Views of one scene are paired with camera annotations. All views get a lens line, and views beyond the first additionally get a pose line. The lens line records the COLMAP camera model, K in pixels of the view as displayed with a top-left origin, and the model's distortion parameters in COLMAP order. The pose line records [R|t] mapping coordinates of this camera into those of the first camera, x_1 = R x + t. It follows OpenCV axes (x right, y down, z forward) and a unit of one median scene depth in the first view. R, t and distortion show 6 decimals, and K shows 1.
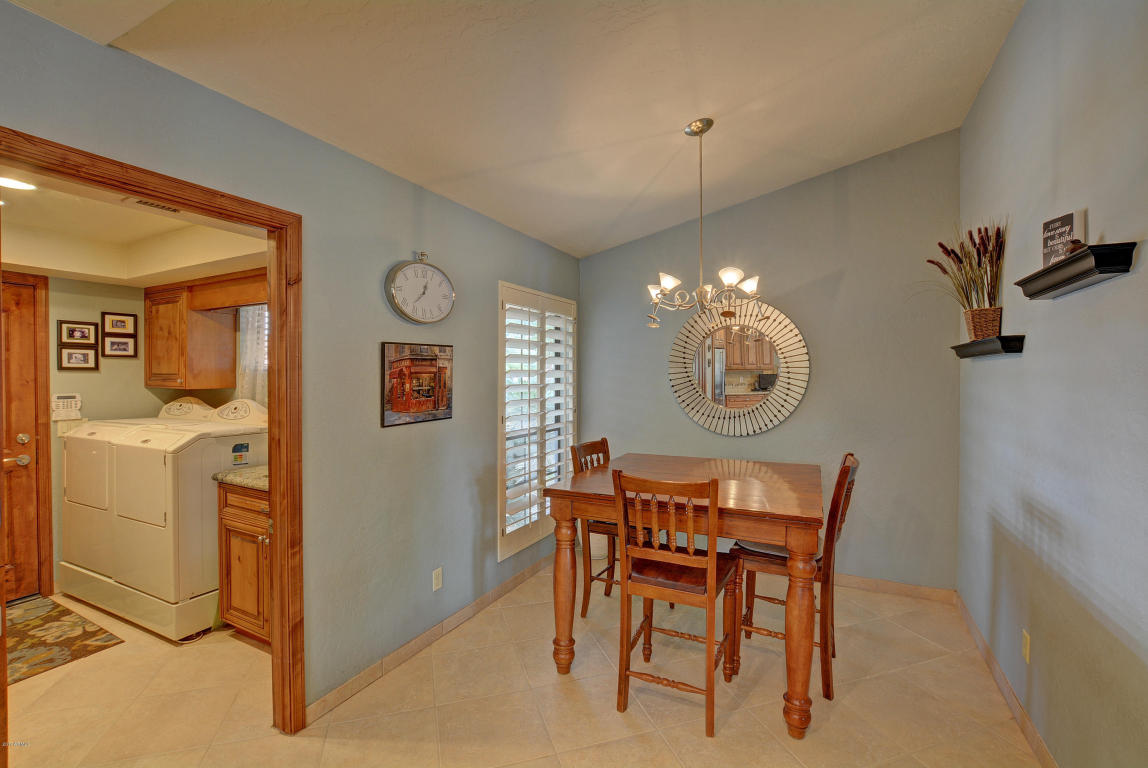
lens RADIAL K [[517.9, 0, 564.4], [0, 517.9, 381.2], [0, 0, 1]] dist [-0.016400, 0.003344]
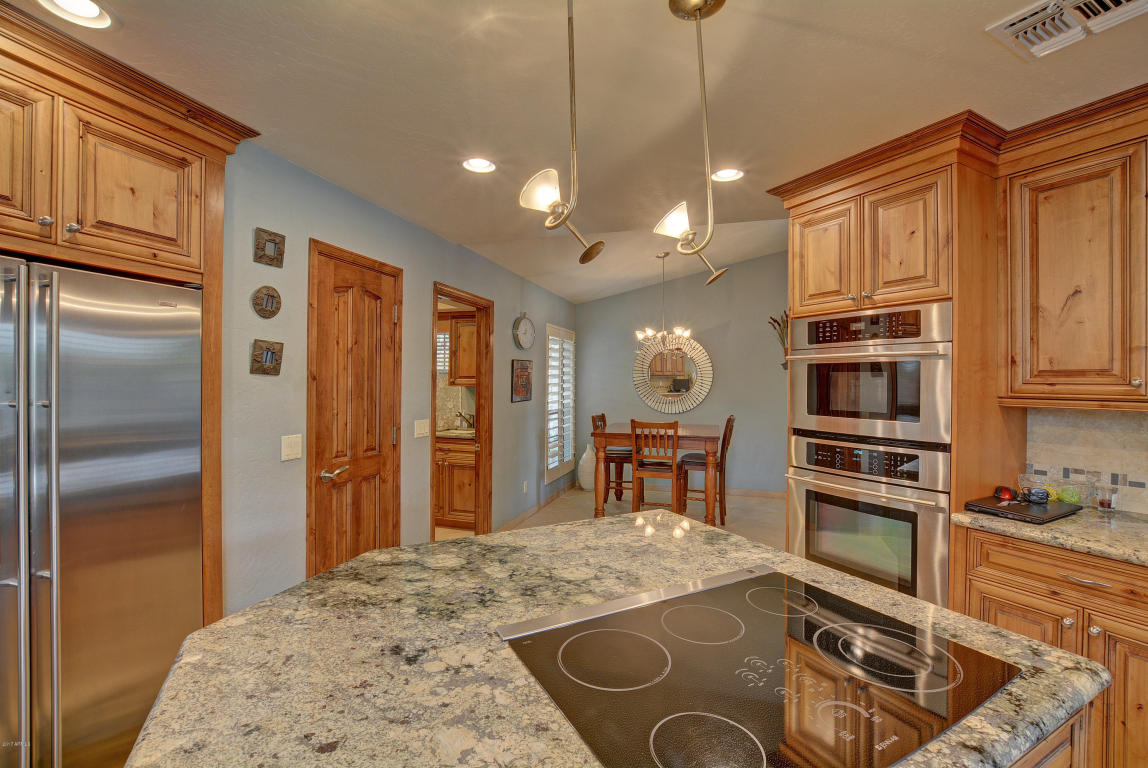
lens RADIAL K [[517.9, 0, 572.7], [0, 517.9, 381.8], [0, 0, 1]] dist [-0.016400, 0.003344]
pose [[0.982800, 0.004203, 0.184623, -0.449044], [-0.002430, 0.999949, -0.009828, 0.025899], [-0.184655, 0.009211, 0.982760, -0.902514]]
